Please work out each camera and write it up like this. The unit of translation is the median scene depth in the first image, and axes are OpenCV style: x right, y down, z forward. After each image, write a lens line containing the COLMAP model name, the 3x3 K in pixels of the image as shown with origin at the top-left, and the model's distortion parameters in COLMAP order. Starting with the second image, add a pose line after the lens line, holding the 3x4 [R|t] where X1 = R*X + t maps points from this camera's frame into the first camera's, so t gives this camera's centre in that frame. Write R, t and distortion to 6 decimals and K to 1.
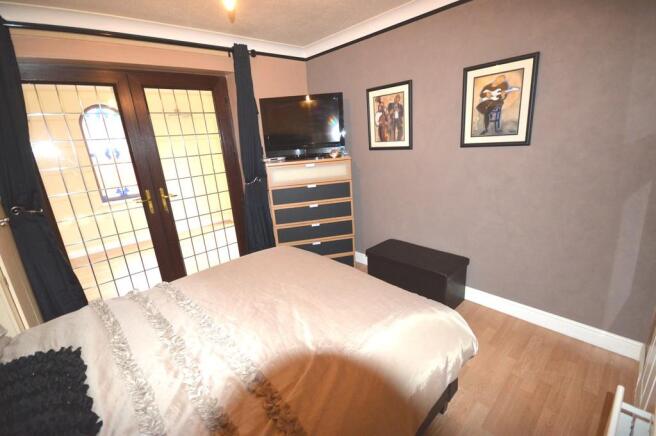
lens RADIAL K [[294.8, 0, 331.3], [0, 294.8, 216.5], [0, 0, 1]] dist [0.002715, -0.000169]
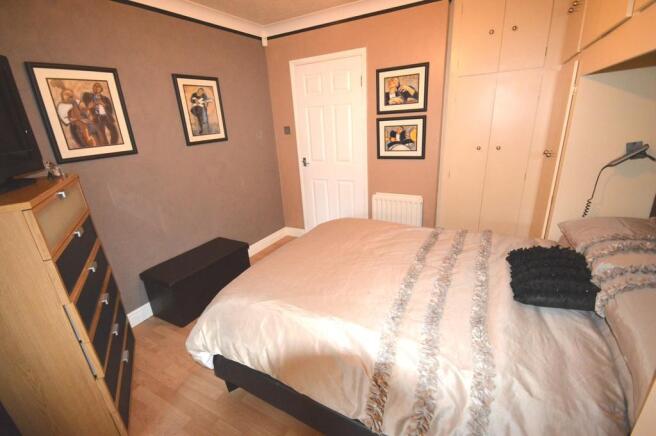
lens RADIAL K [[294.8, 0, 330.7], [0, 294.8, 220.7], [0, 0, 1]] dist [0.002715, -0.000169]
pose [[-0.300214, -0.226928, 0.926485, -0.826842], [0.338459, 0.882747, 0.325888, -0.167103], [-0.891805, 0.411414, -0.188207, 0.854855]]
